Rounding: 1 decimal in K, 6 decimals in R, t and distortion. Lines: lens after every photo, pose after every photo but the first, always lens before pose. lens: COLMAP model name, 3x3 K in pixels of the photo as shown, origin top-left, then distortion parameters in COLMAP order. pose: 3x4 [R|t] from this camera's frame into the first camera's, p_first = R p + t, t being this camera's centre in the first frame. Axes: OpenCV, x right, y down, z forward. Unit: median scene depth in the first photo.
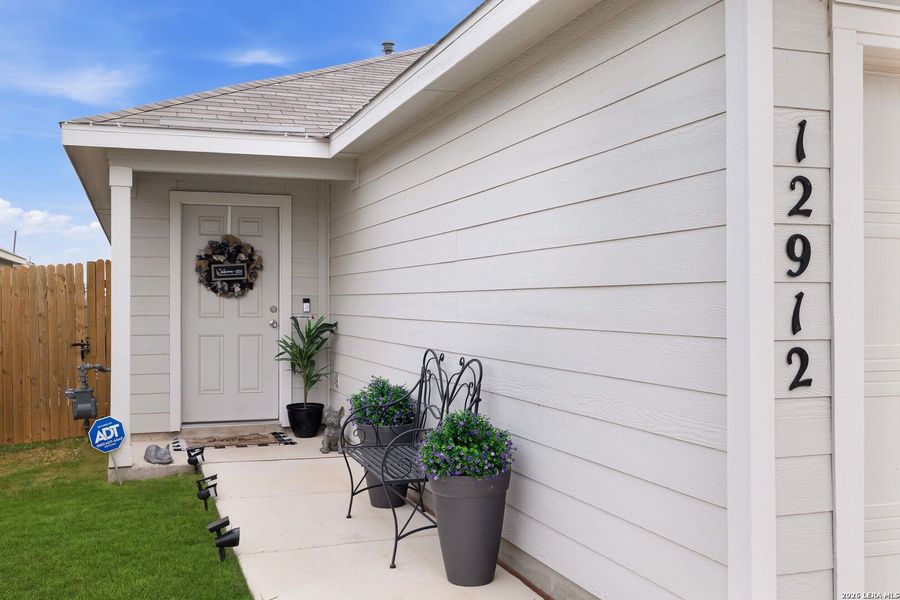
lens RADIAL K [[833.5, 0, 449.1], [0, 833.5, 294.7], [0, 0, 1]] dist [-0.001530, 0.001620]
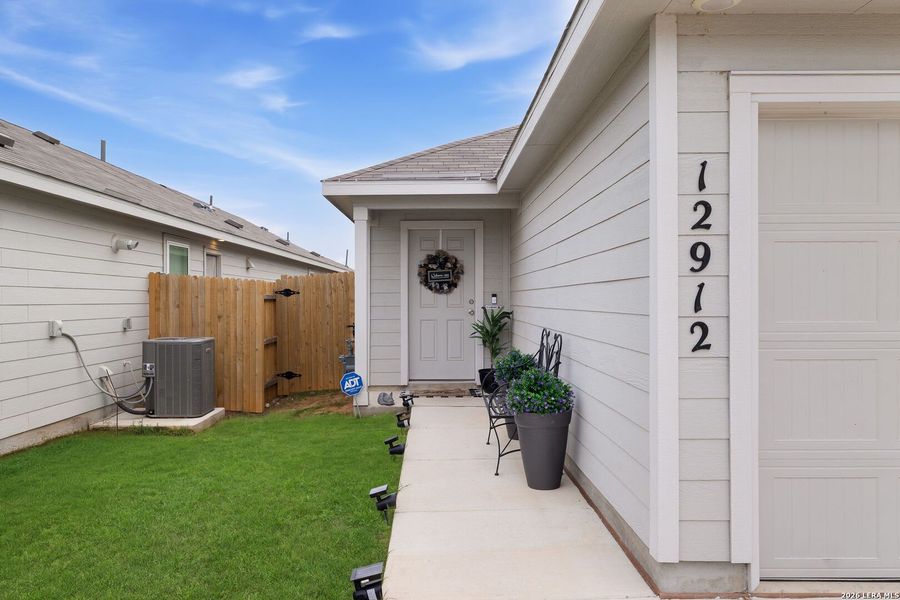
lens RADIAL K [[656.2, 0, 466.9], [0, 656.2, 293.8], [0, 0, 1]] dist [-0.000271, 0.002161]
pose [[0.951872, -0.008107, -0.306389, 0.150098], [0.008582, 0.999963, 0.000205, 0.004685], [0.306376, -0.002825, 0.951906, -0.072154]]
